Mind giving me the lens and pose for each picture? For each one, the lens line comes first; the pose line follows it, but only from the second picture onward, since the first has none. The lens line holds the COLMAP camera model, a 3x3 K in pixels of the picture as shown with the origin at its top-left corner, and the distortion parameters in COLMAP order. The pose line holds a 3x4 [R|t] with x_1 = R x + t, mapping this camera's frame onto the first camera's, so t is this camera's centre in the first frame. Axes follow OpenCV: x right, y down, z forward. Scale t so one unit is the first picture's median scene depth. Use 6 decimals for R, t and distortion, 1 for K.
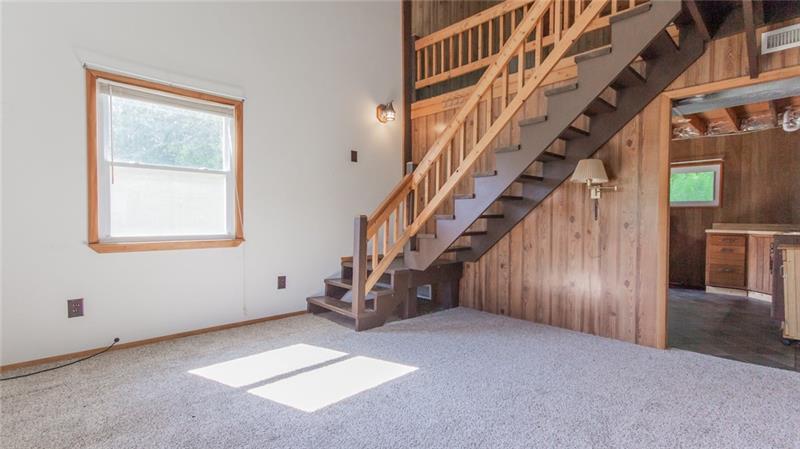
lens RADIAL K [[380.4, 0, 400.8], [0, 380.4, 223.5], [0, 0, 1]] dist [0.011075, 0.000494]
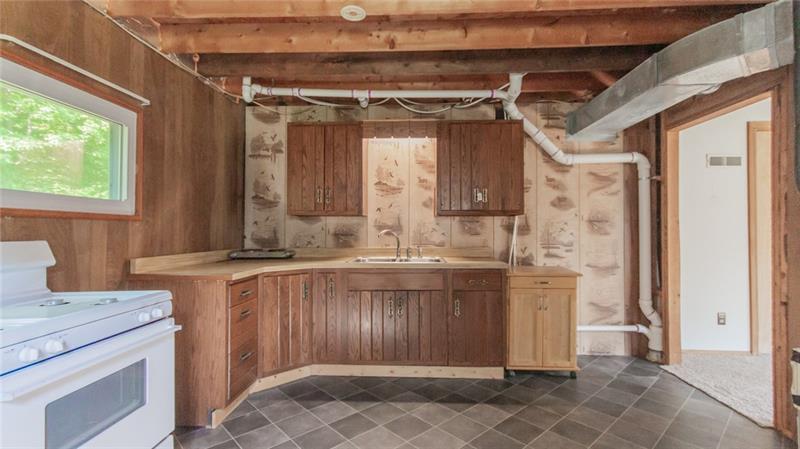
lens RADIAL K [[380.4, 0, 398.6], [0, 380.4, 225.3], [0, 0, 1]] dist [0.011075, 0.000494]
pose [[-0.670332, 0.002518, 0.742057, 0.625396], [0.007588, 0.999965, 0.003461, -0.062752], [-0.742023, 0.007950, -0.670328, 1.942206]]
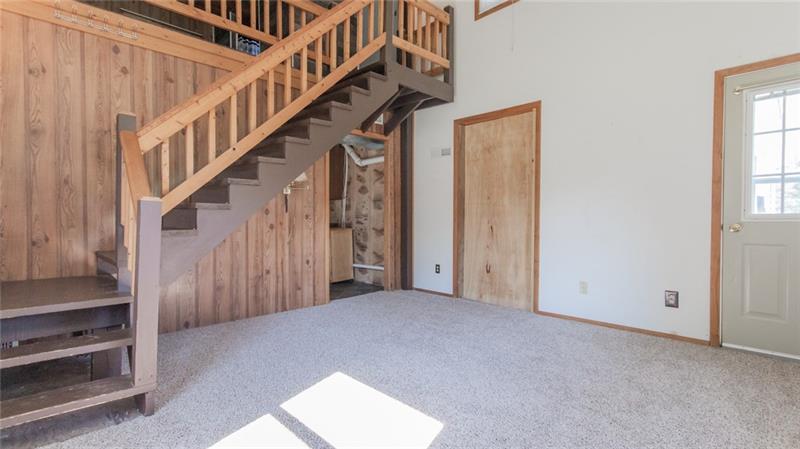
lens RADIAL K [[380.4, 0, 398.0], [0, 380.4, 224.4], [0, 0, 1]] dist [0.011075, 0.000494]
pose [[0.009263, -0.019288, 0.999771, -0.673163], [0.017957, 0.999656, 0.019120, 0.010845], [-0.999796, 0.017775, 0.009607, 0.665597]]
